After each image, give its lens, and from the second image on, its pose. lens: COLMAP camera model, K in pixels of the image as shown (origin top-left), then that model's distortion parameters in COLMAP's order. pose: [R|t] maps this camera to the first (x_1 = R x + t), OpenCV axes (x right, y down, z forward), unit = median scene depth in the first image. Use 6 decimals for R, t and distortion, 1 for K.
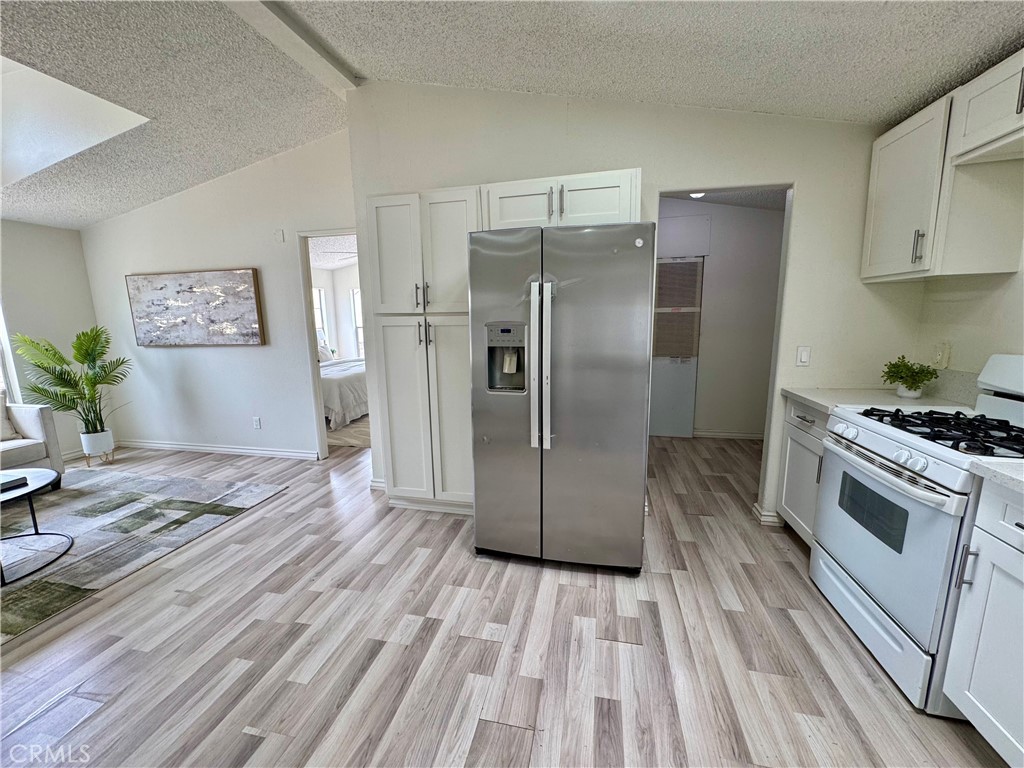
lens RADIAL K [[411.3, 0, 509.6], [0, 411.3, 386.4], [0, 0, 1]] dist [-0.002085, -0.000576]
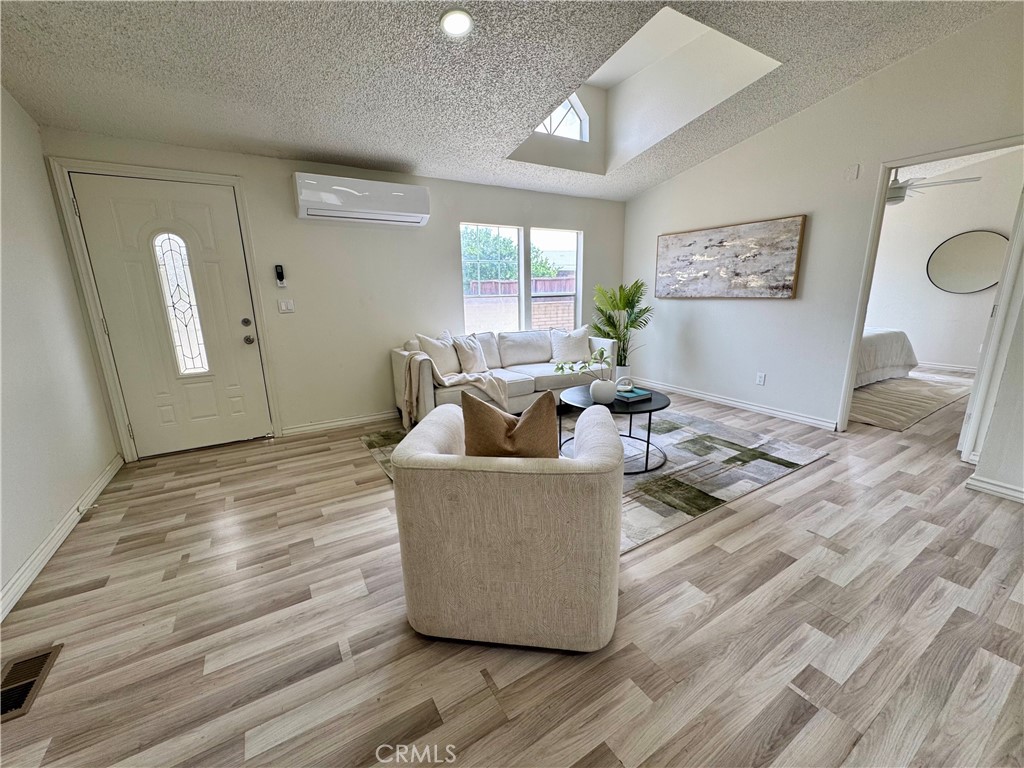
lens RADIAL K [[411.3, 0, 510.3], [0, 411.3, 385.1], [0, 0, 1]] dist [-0.002085, -0.000576]
pose [[0.696004, 0.170828, -0.697421, -0.365147], [-0.117070, 0.985288, 0.124507, 0.054579], [0.708430, -0.005011, 0.705763, -0.130598]]
